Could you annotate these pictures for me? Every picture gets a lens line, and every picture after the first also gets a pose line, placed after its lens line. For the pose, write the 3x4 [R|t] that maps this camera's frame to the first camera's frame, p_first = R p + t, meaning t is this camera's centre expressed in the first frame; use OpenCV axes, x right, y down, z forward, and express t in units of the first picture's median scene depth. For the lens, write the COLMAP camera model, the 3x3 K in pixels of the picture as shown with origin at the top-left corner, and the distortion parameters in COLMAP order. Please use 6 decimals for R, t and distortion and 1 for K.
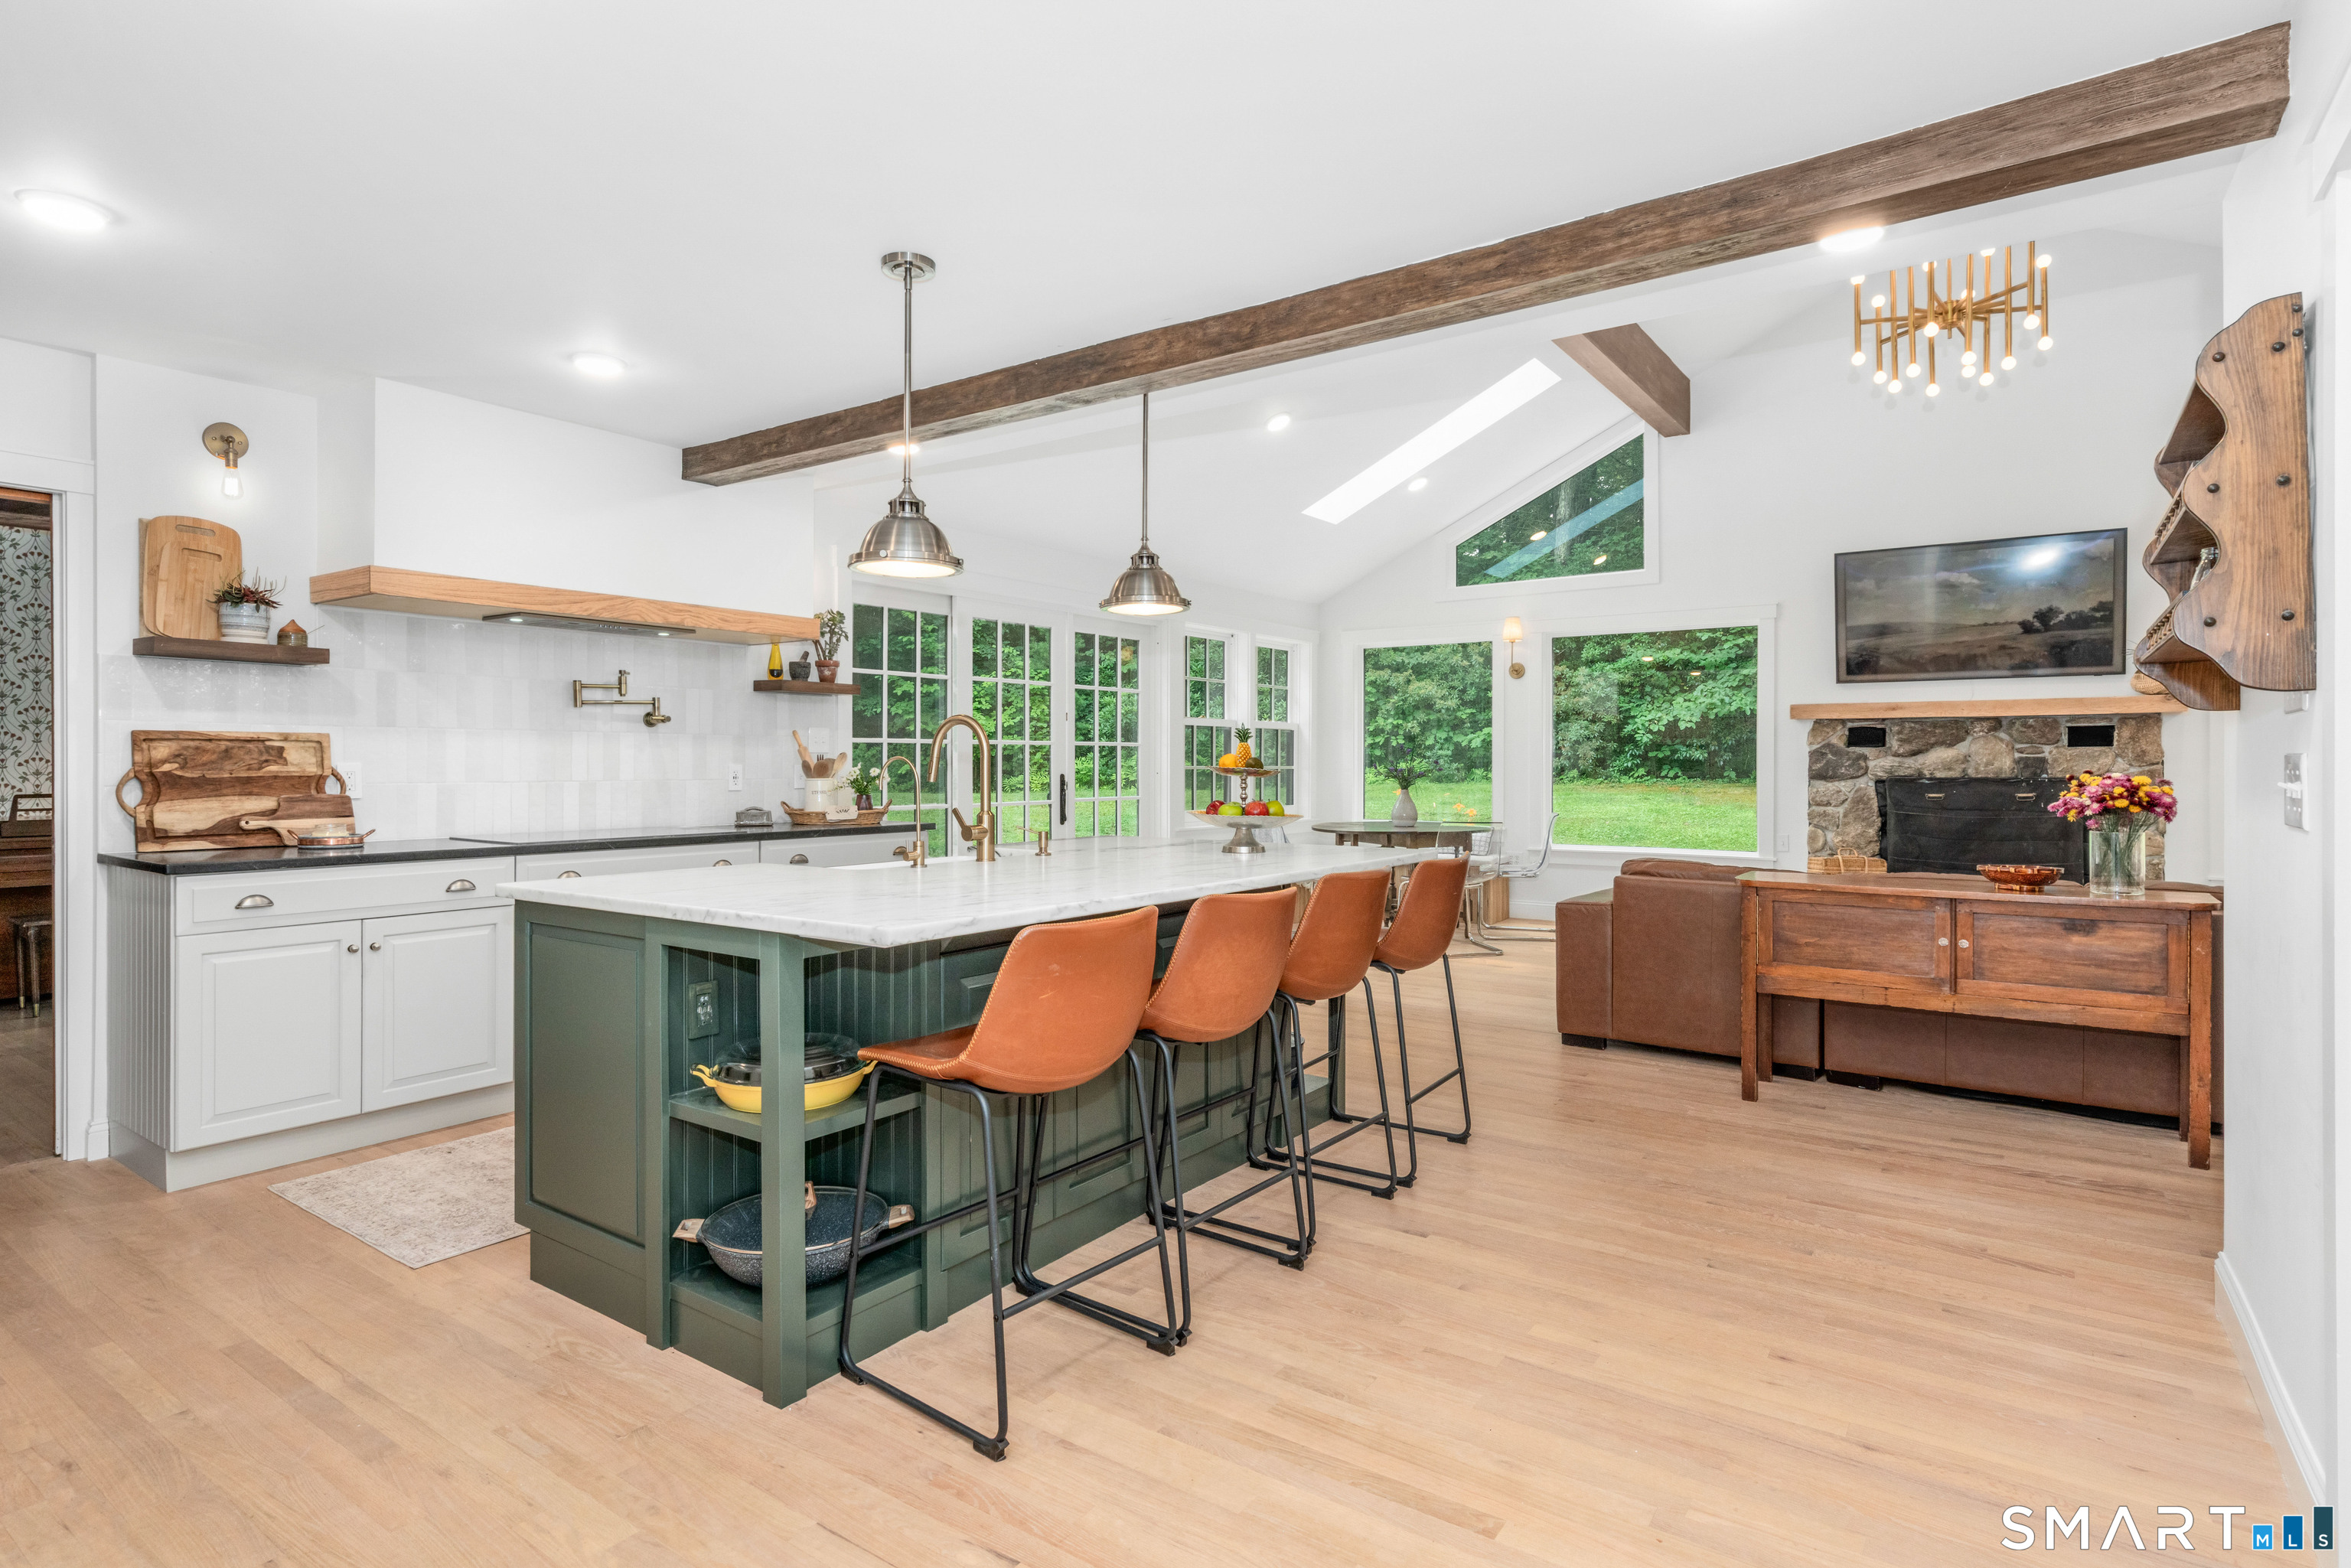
lens RADIAL K [[1202.8, 0, 1170.8], [0, 1202.8, 764.5], [0, 0, 1]] dist [0.007071, 0.001103]
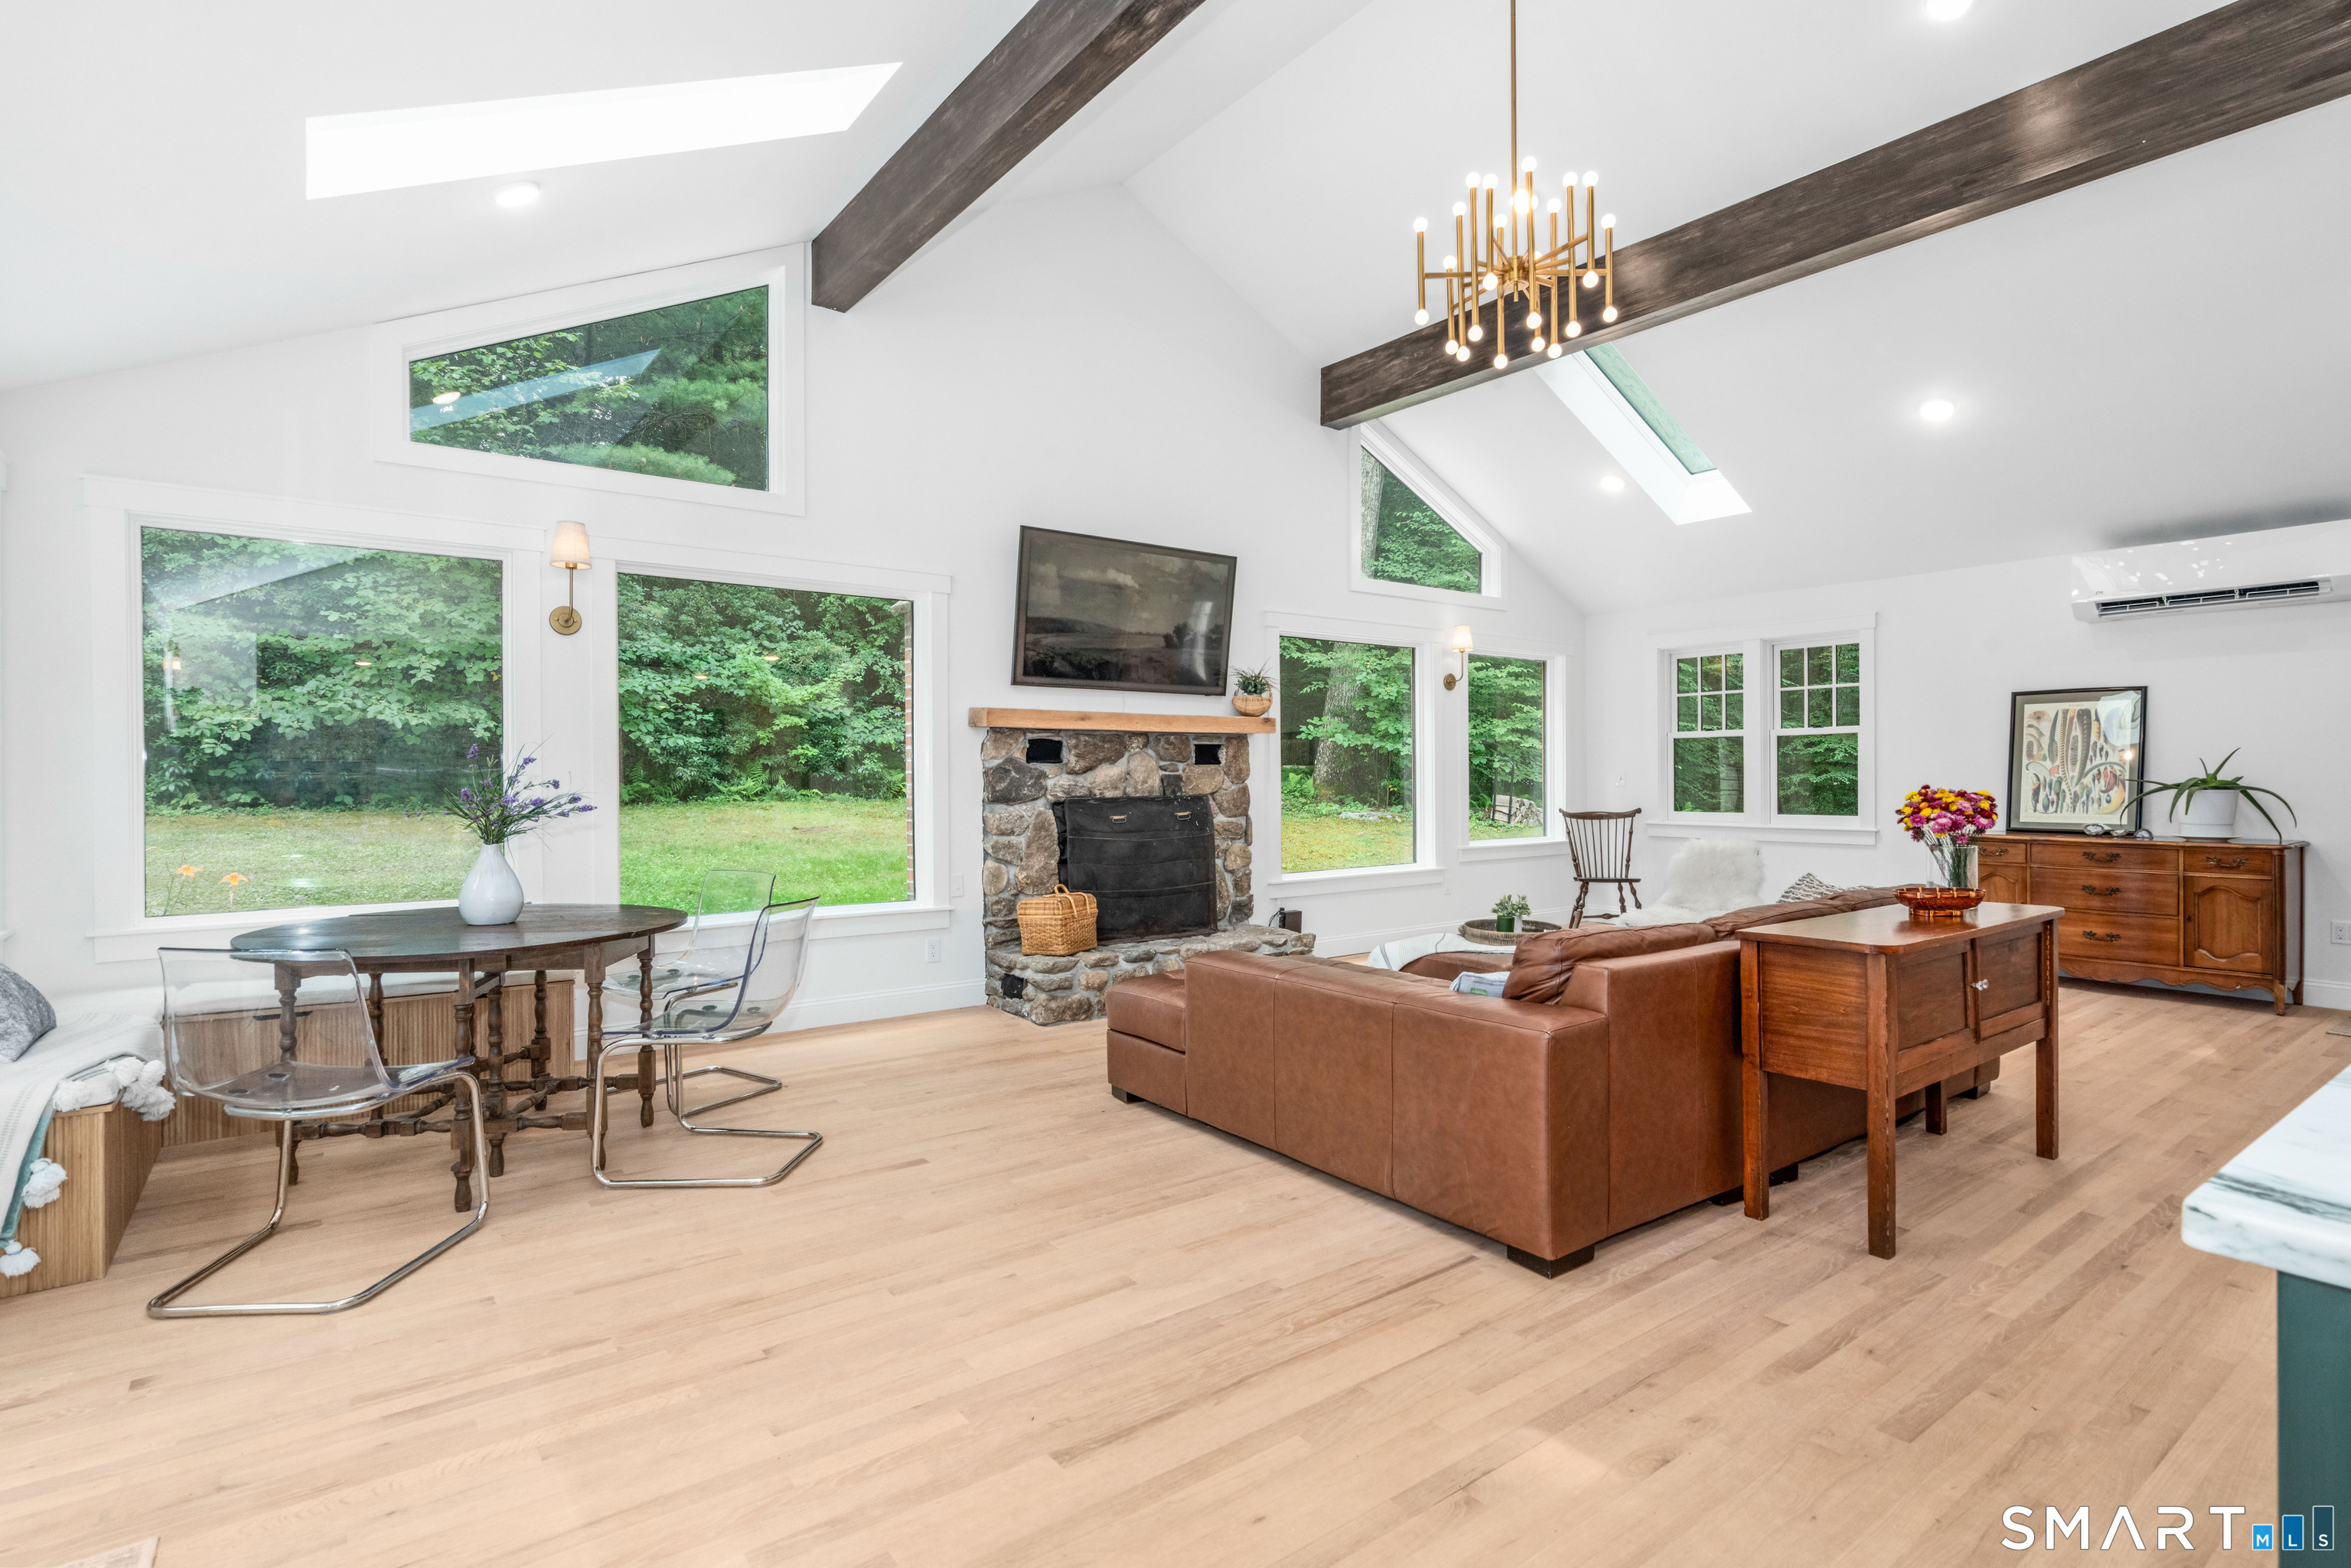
lens RADIAL K [[1145.4, 0, 1175.5], [0, 1145.4, 784.0], [0, 0, 1]] dist [-0.001004, -0.000053]
pose [[0.302195, -0.005927, 0.953228, -0.213621], [0.007457, 0.999965, 0.003854, -0.002781], [-0.953217, 0.005943, 0.302228, 0.904986]]
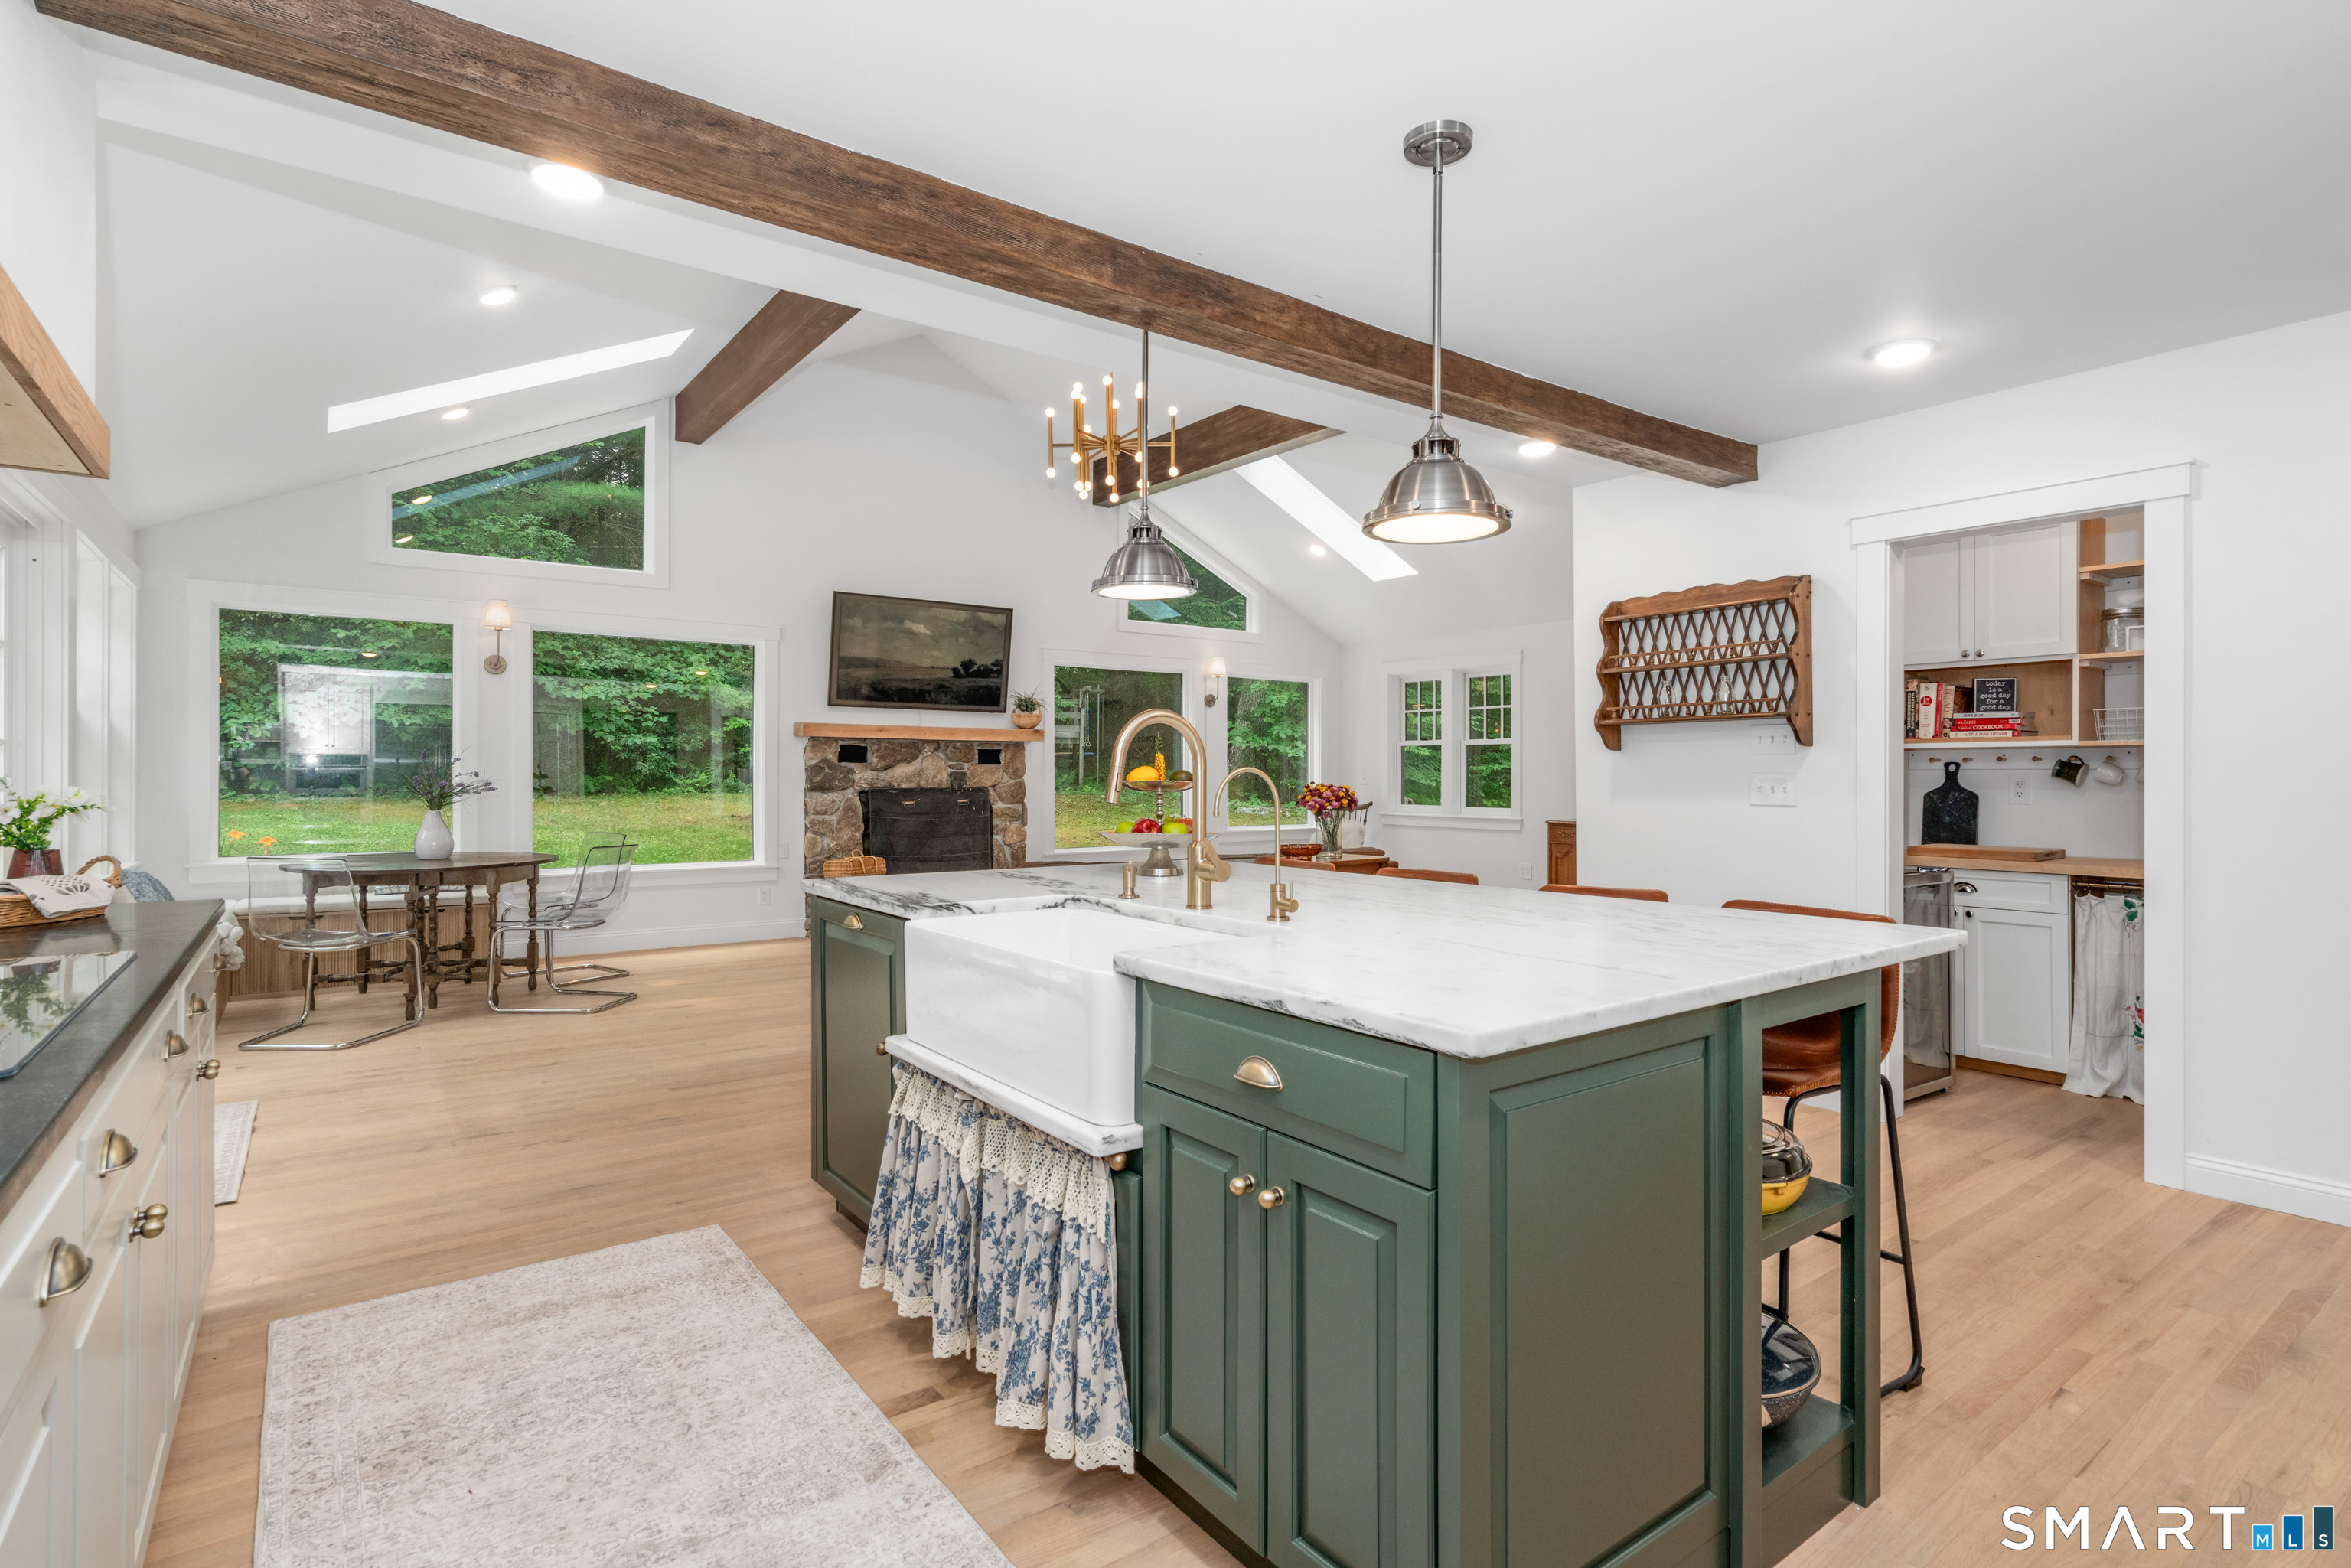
lens RADIAL K [[1156.9, 0, 1172.5], [0, 1156.9, 774.1], [0, 0, 1]] dist [-0.000707, 0.000300]
pose [[0.310804, 0.003027, 0.950469, -0.517502], [-0.000149, 0.999995, -0.003136, 0.000212], [-0.950474, 0.000833, 0.310803, 0.489299]]
